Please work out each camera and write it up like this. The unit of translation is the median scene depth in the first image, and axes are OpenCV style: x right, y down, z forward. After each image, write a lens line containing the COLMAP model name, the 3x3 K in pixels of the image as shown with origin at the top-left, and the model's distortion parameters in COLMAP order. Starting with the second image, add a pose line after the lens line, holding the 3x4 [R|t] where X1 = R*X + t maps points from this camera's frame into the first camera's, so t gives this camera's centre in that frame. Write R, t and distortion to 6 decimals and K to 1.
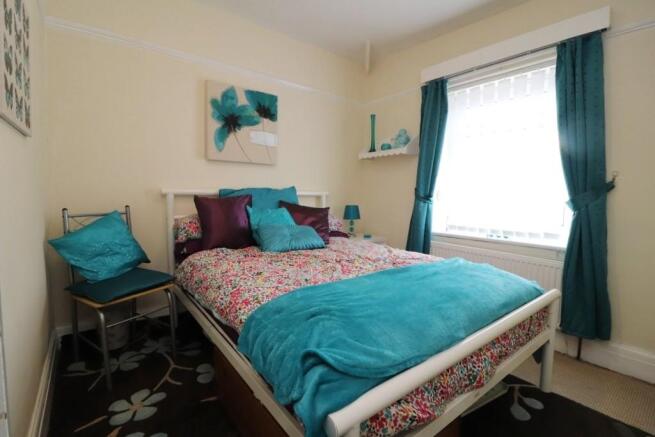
lens RADIAL K [[313.6, 0, 318.4], [0, 313.6, 219.0], [0, 0, 1]] dist [-0.000298, 0.000076]
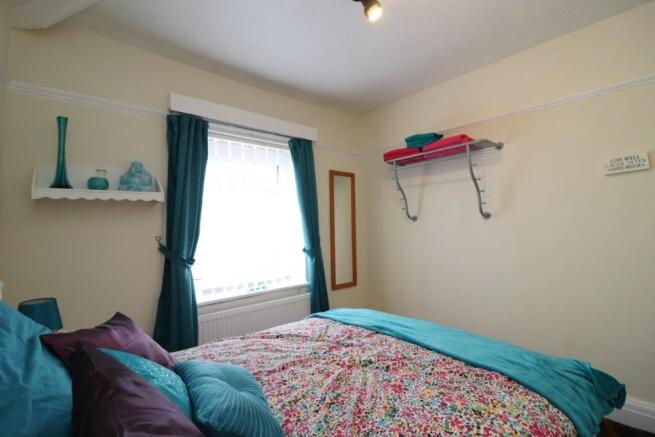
lens RADIAL K [[313.6, 0, 318.4], [0, 313.6, 219.0], [0, 0, 1]] dist [-0.000298, 0.000076]
pose [[-0.084651, 0.023582, 0.996132, -0.463798], [0.133807, 0.990934, -0.012088, -0.125878], [-0.987385, 0.132266, -0.087039, 0.793057]]
